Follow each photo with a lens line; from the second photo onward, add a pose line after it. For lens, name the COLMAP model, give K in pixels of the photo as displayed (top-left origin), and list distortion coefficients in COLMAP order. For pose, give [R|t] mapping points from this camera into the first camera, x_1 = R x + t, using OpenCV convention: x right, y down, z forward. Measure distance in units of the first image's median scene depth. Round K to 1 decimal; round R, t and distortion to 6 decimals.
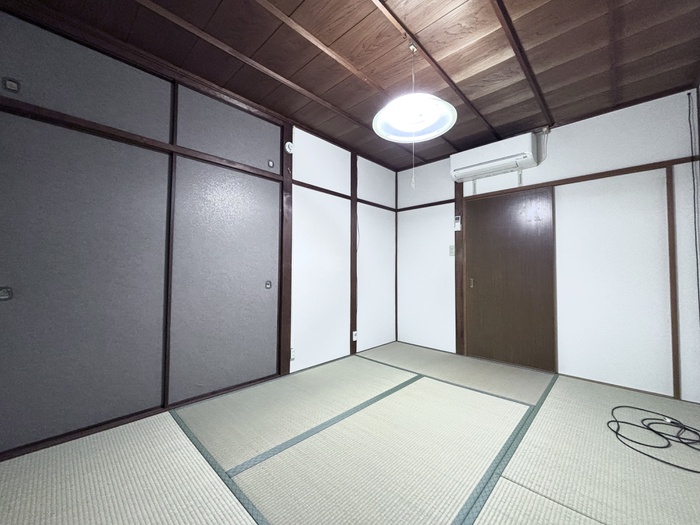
lens RADIAL K [[282.0, 0, 349.3], [0, 282.0, 261.1], [0, 0, 1]] dist [0.002325, -0.000234]
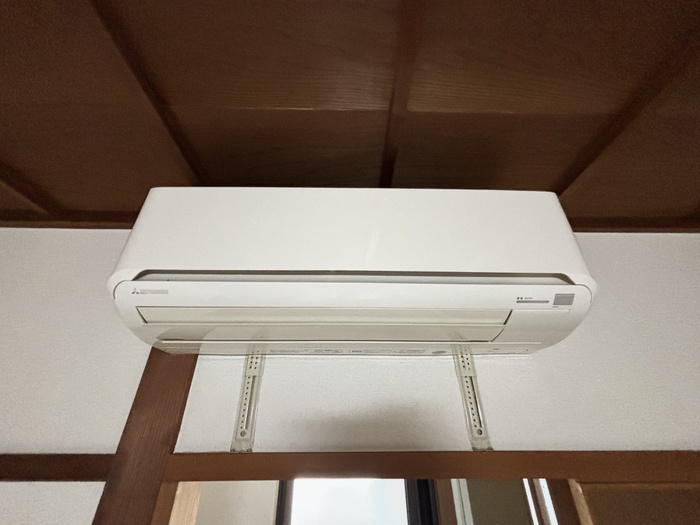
lens RADIAL K [[281.9, 0, 347.8], [0, 281.9, 260.3], [0, 0, 1]] dist [0.002657, -0.000266]
pose [[0.712244, 0.338615, 0.614857, 0.416542], [-0.019574, 0.885190, -0.464819, -0.306091], [-0.701659, 0.319029, 0.637099, 0.973714]]
